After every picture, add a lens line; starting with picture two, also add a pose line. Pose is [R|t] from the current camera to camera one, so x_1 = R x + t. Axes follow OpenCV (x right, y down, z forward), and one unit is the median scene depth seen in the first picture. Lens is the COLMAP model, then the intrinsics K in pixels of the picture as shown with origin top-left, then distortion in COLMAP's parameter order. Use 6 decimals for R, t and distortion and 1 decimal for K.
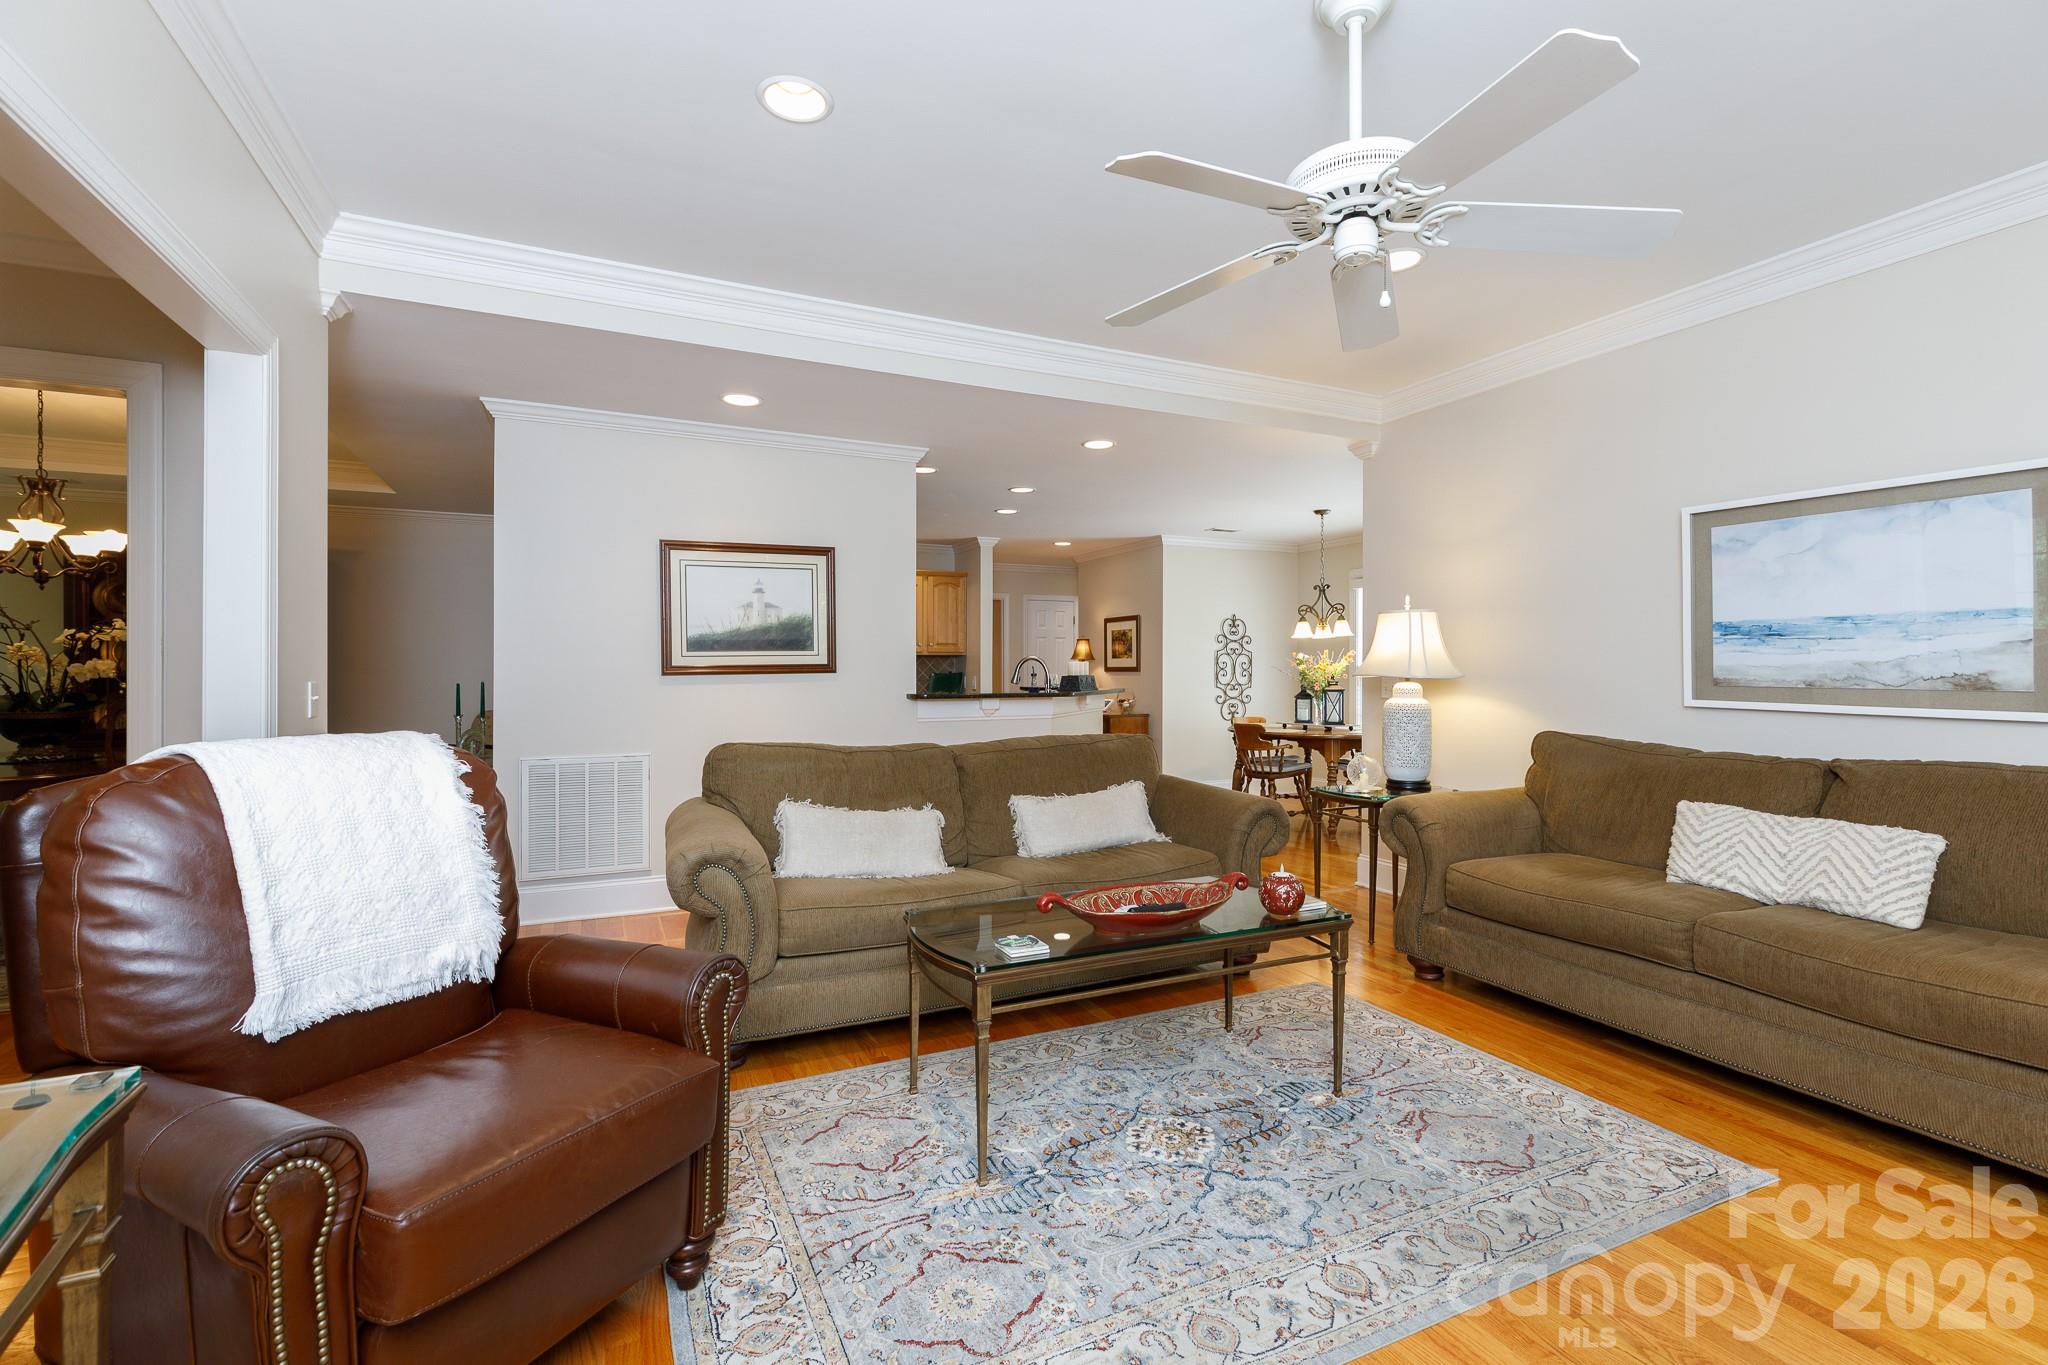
lens RADIAL K [[915.4, 0, 1021.7], [0, 915.4, 671.6], [0, 0, 1]] dist [0.003364, 0.000164]
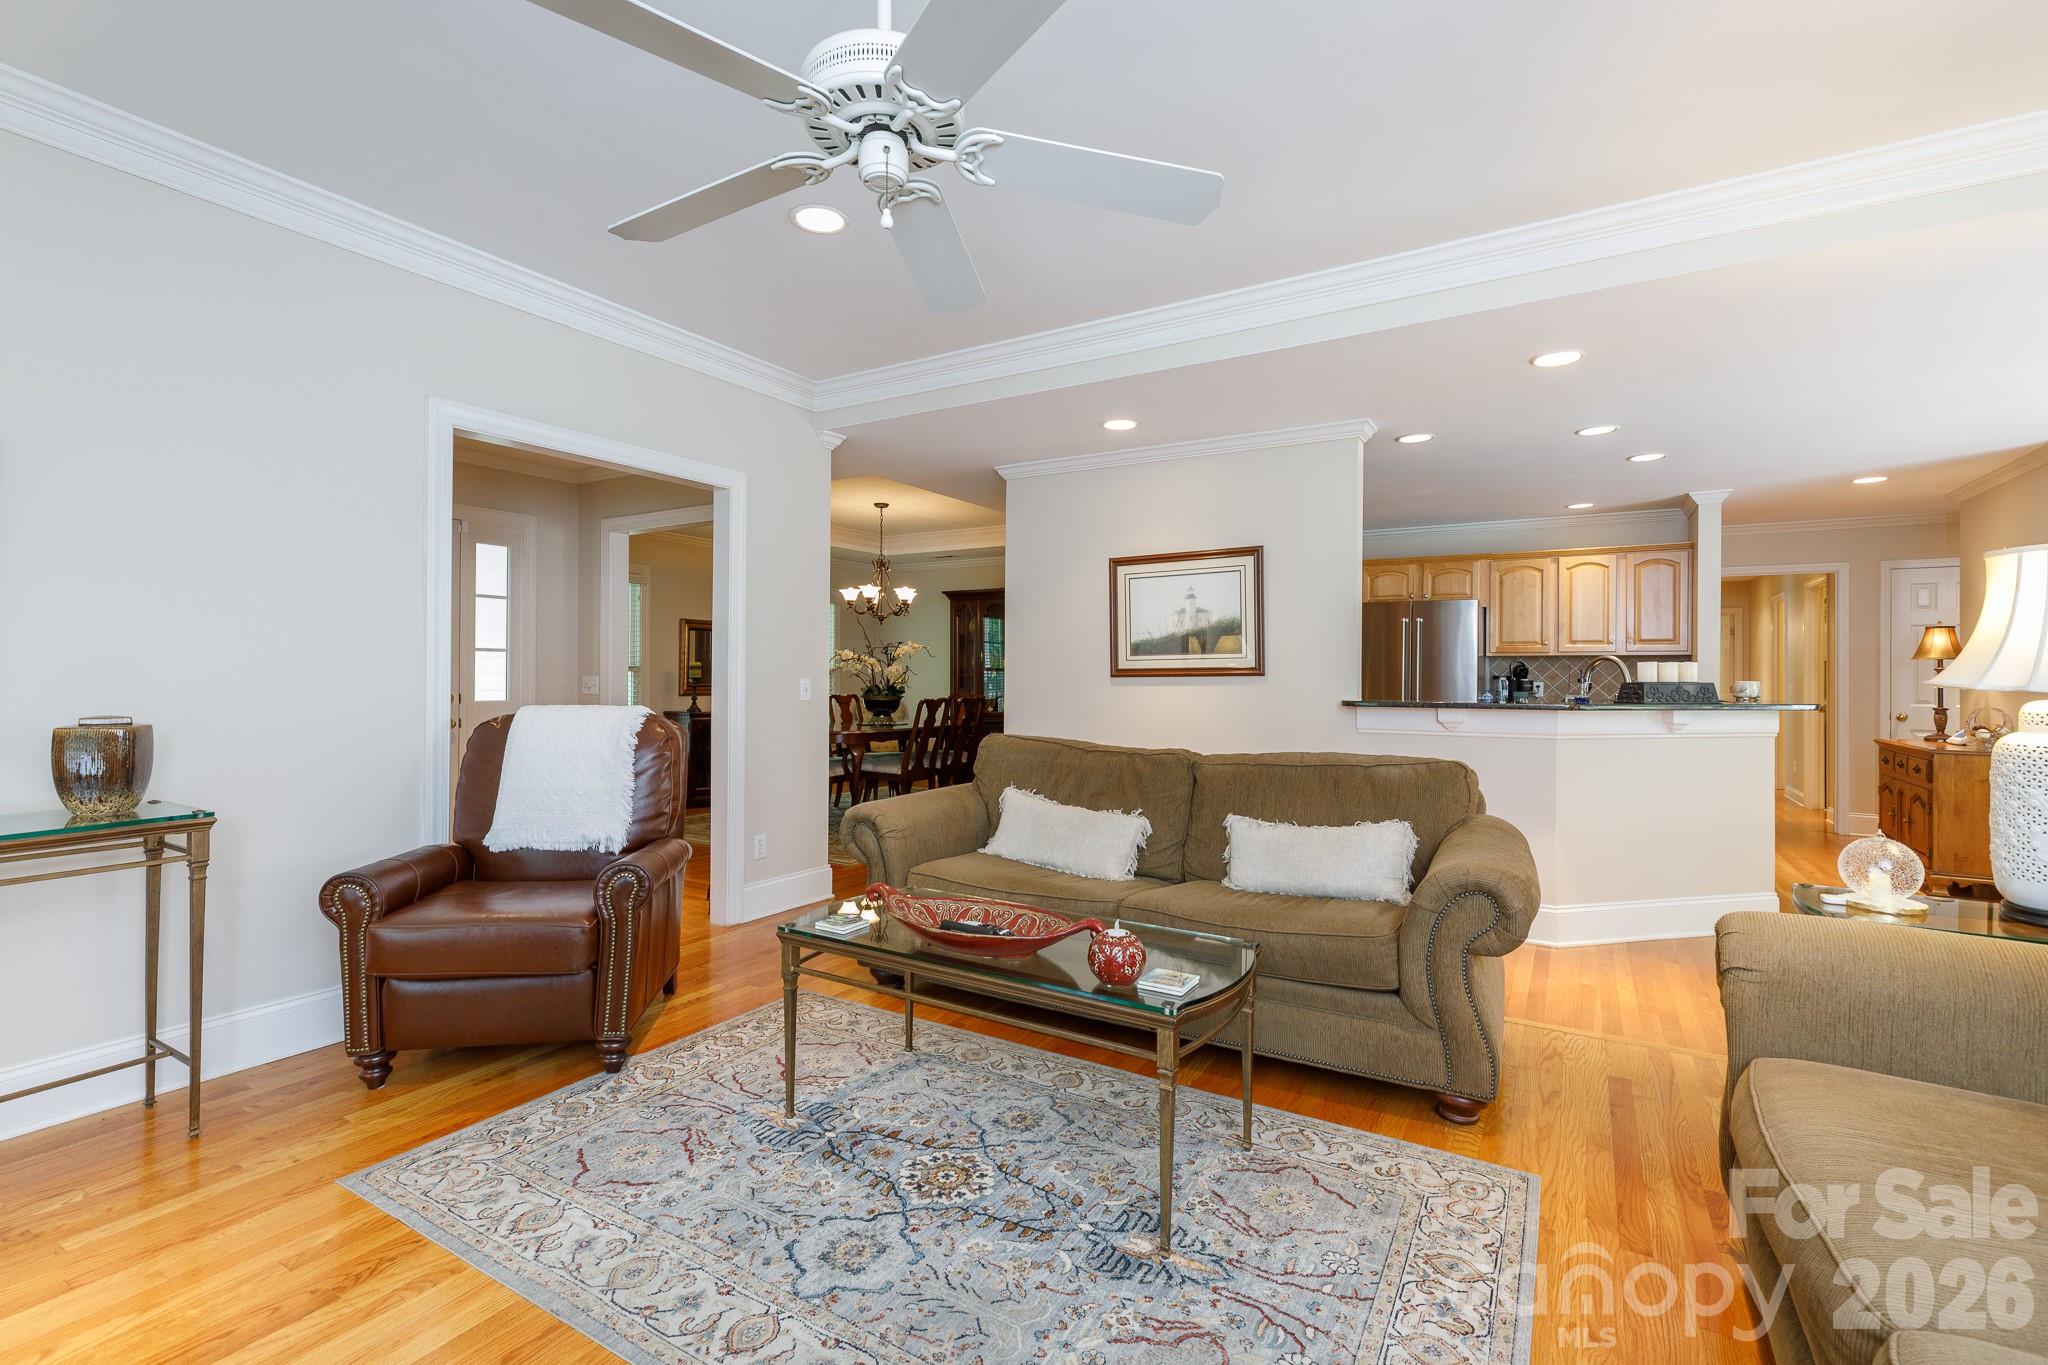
lens RADIAL K [[915.4, 0, 1023.4], [0, 915.4, 671.4], [0, 0, 1]] dist [0.003364, 0.000164]
pose [[0.549288, 0.000389, -0.835633, 0.605729], [-0.005797, 0.999978, -0.003346, 0.001790], [0.835613, 0.006682, 0.549277, 0.343035]]
